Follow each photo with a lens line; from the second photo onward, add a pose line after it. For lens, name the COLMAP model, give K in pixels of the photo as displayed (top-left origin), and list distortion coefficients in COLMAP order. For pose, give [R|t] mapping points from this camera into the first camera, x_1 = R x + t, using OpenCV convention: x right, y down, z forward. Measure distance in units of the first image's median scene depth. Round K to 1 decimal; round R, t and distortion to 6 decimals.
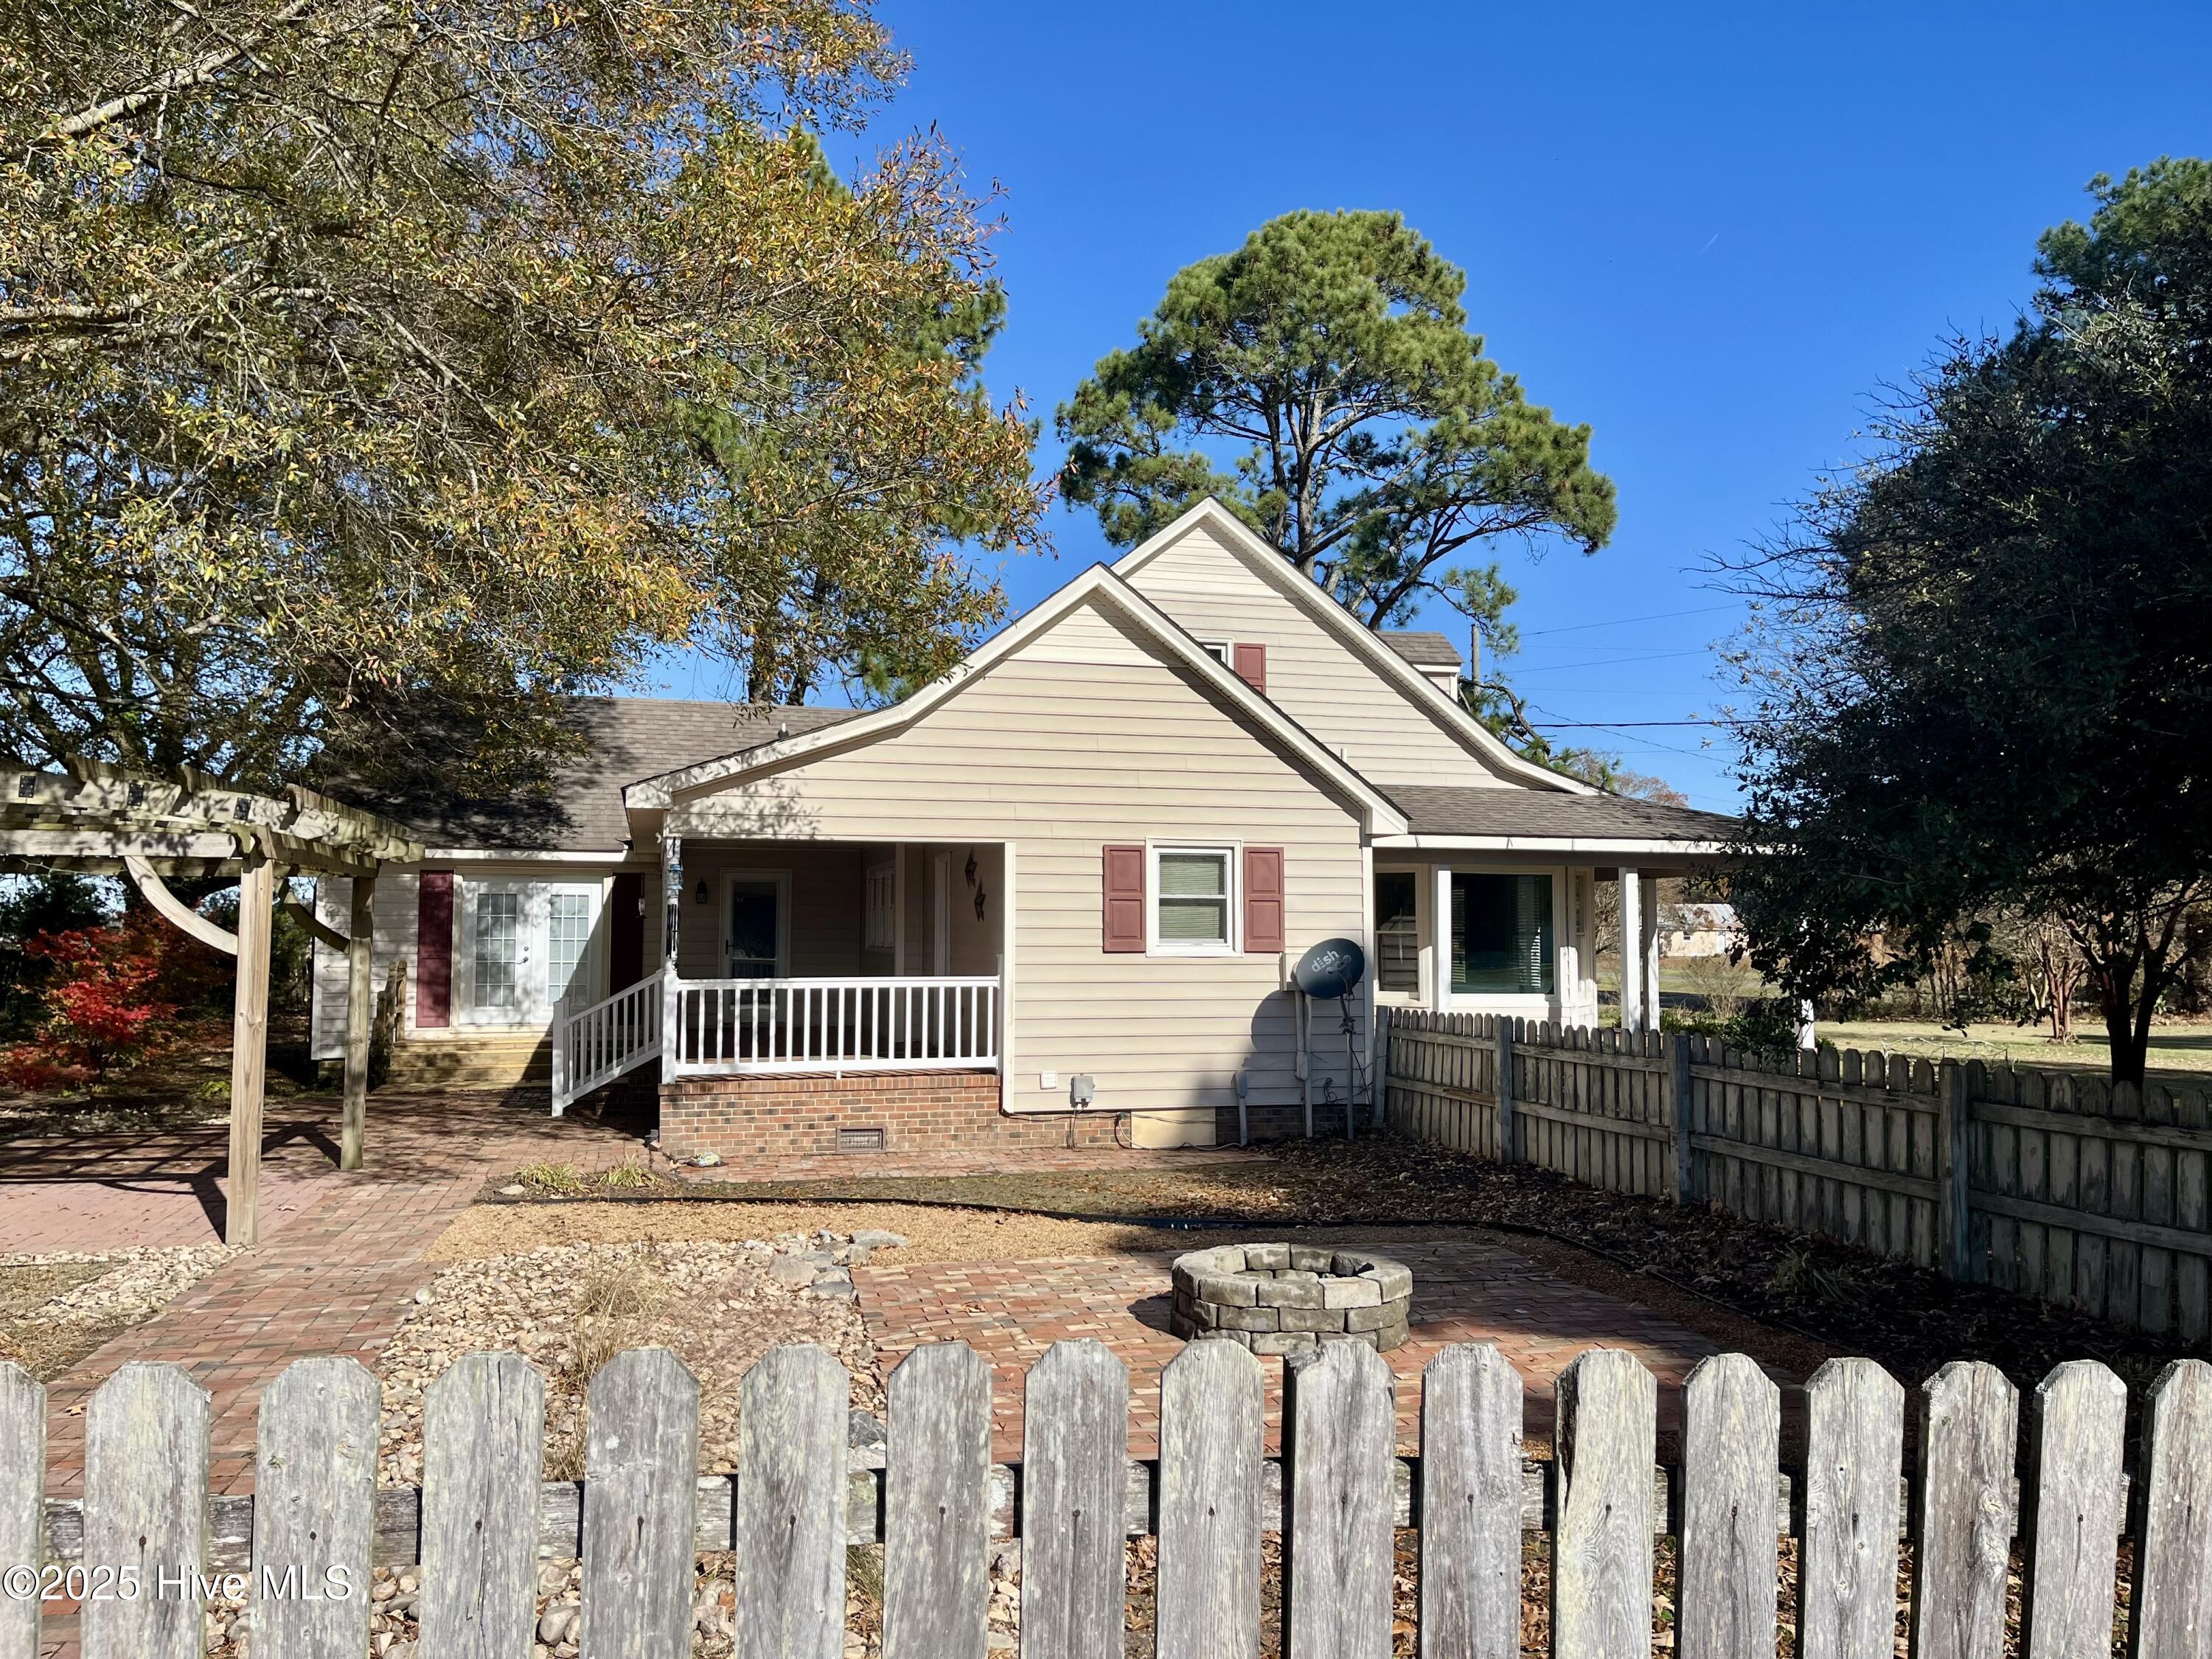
lens RADIAL K [[1690.2, 0, 1106.0], [0, 1690.2, 829.5], [0, 0, 1]] dist [0.074873, -0.097937]
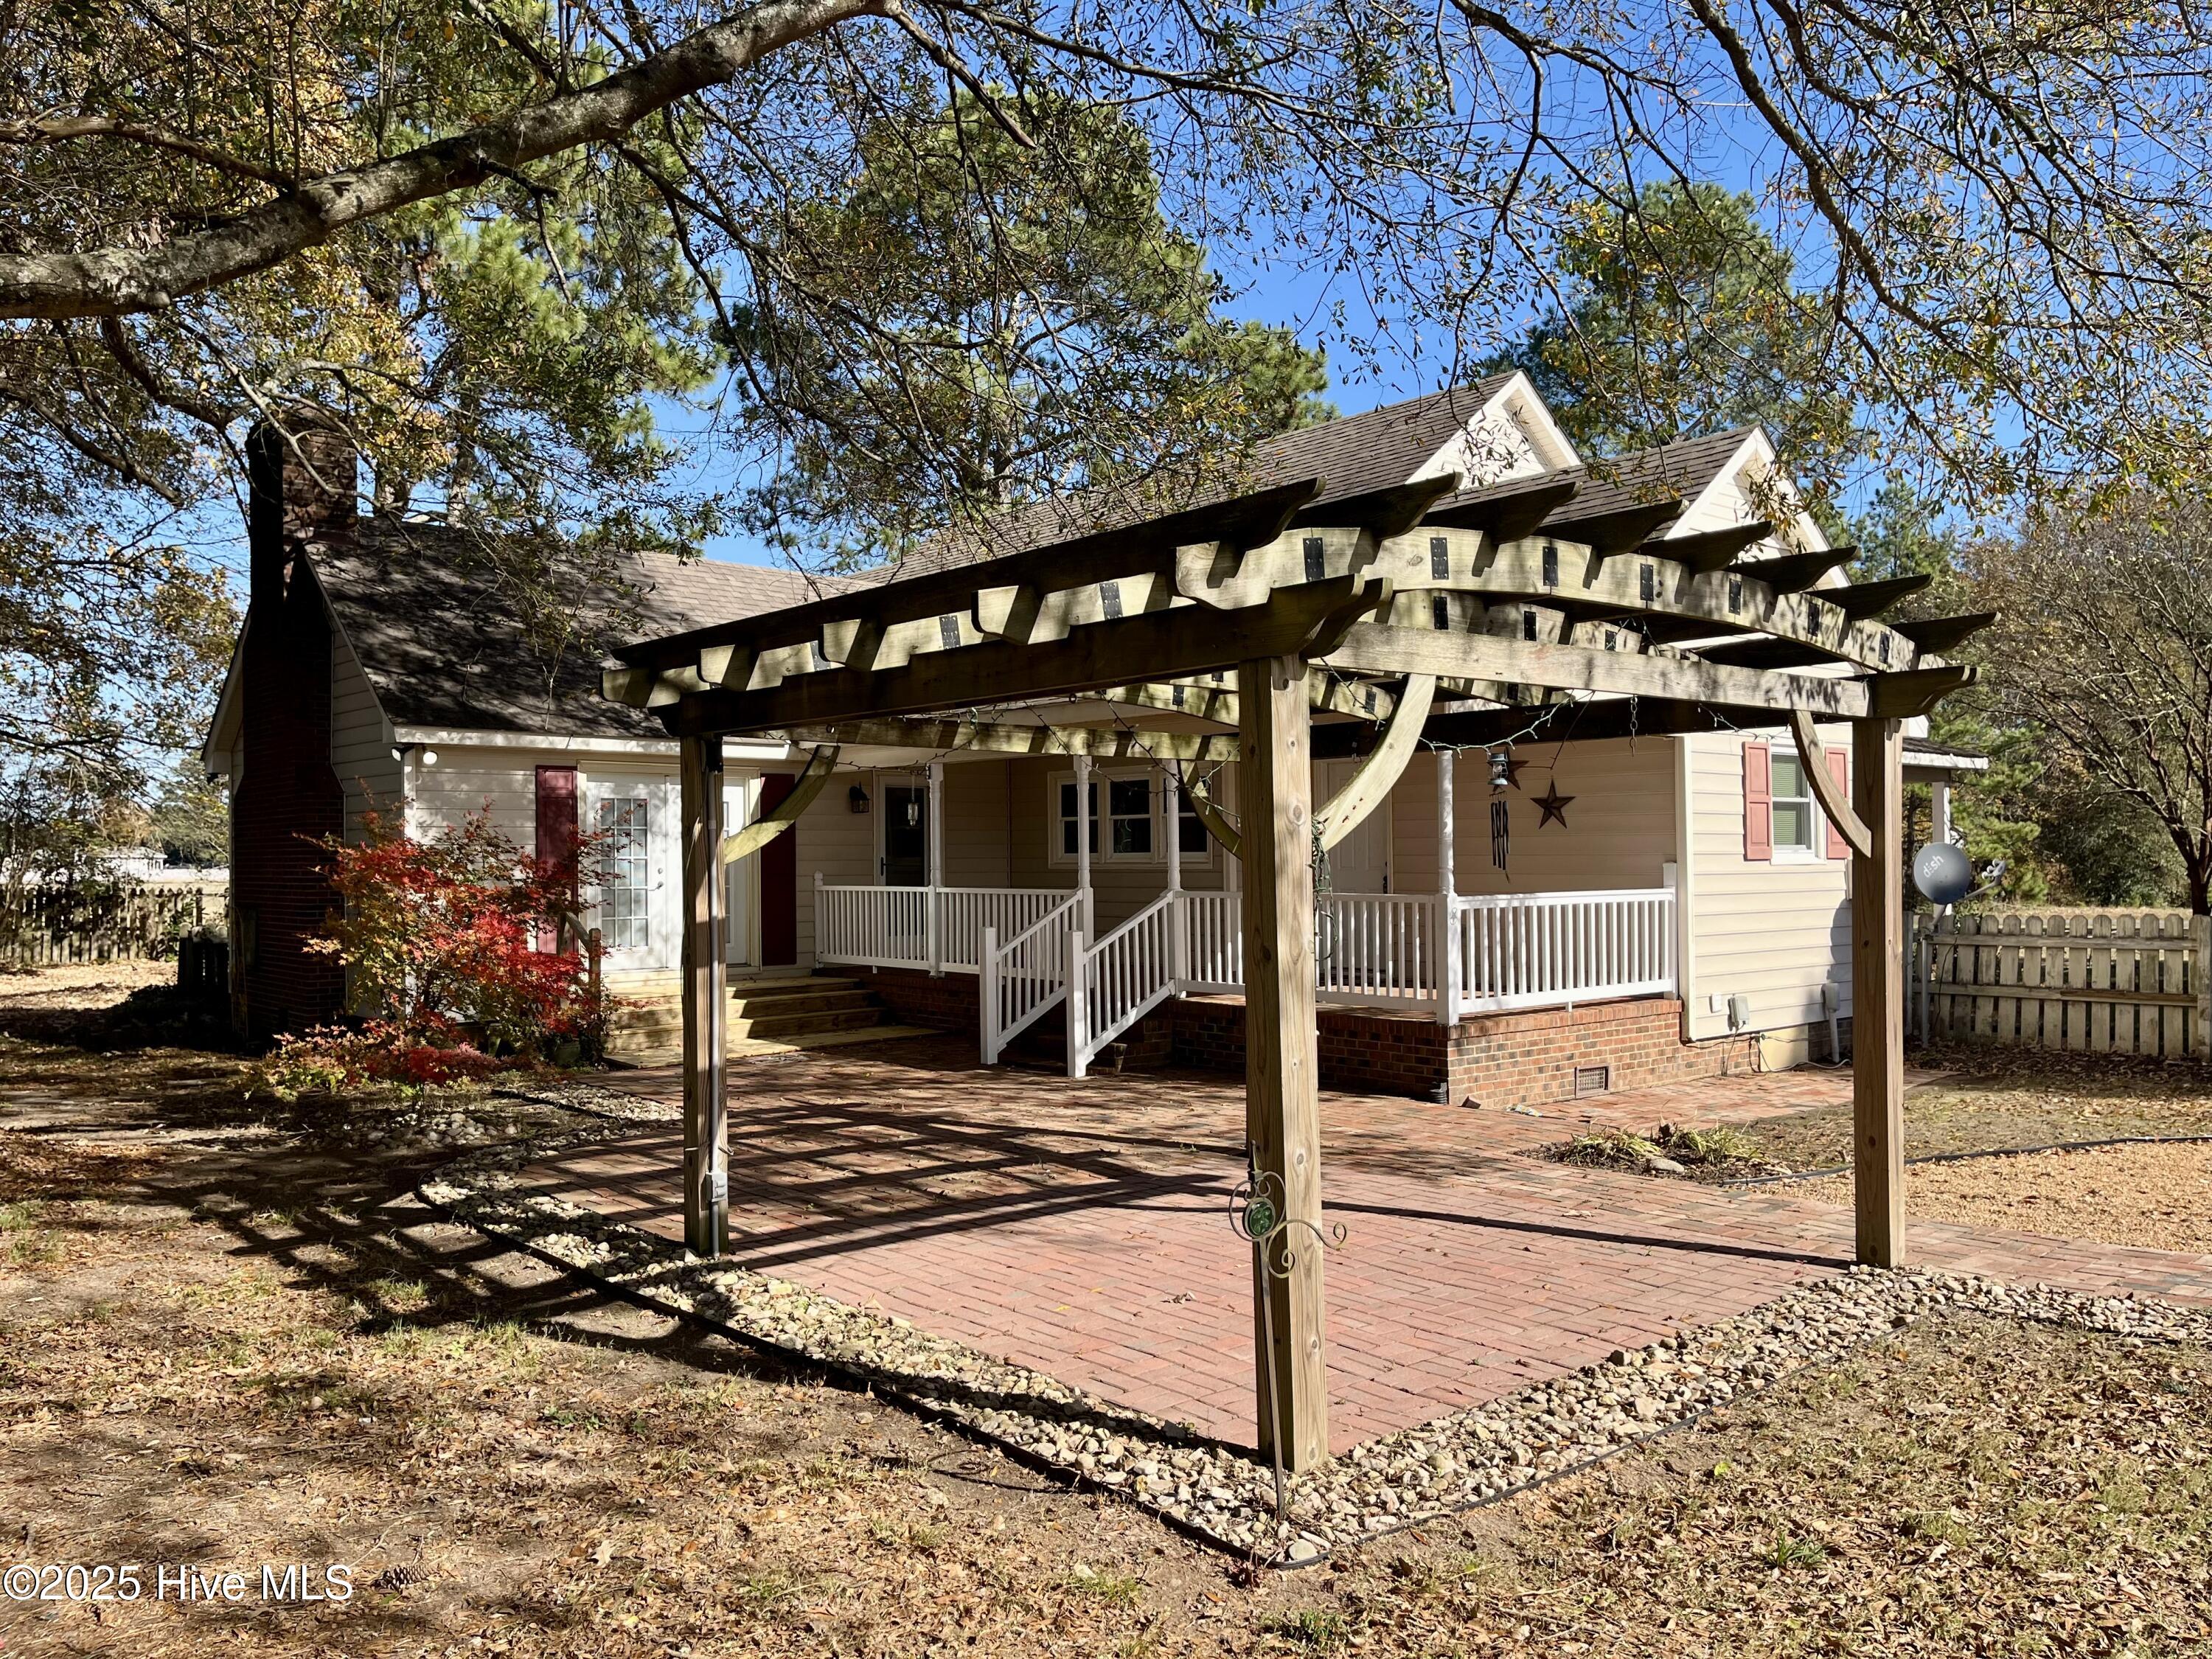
lens RADIAL K [[1690.2, 0, 1106.0], [0, 1690.2, 829.5], [0, 0, 1]] dist [0.074873, -0.097937]
pose [[0.906703, -0.004164, 0.421750, -0.700772], [-0.015779, 0.998916, 0.043785, 0.021931], [-0.421475, -0.046354, 0.905654, 0.319325]]
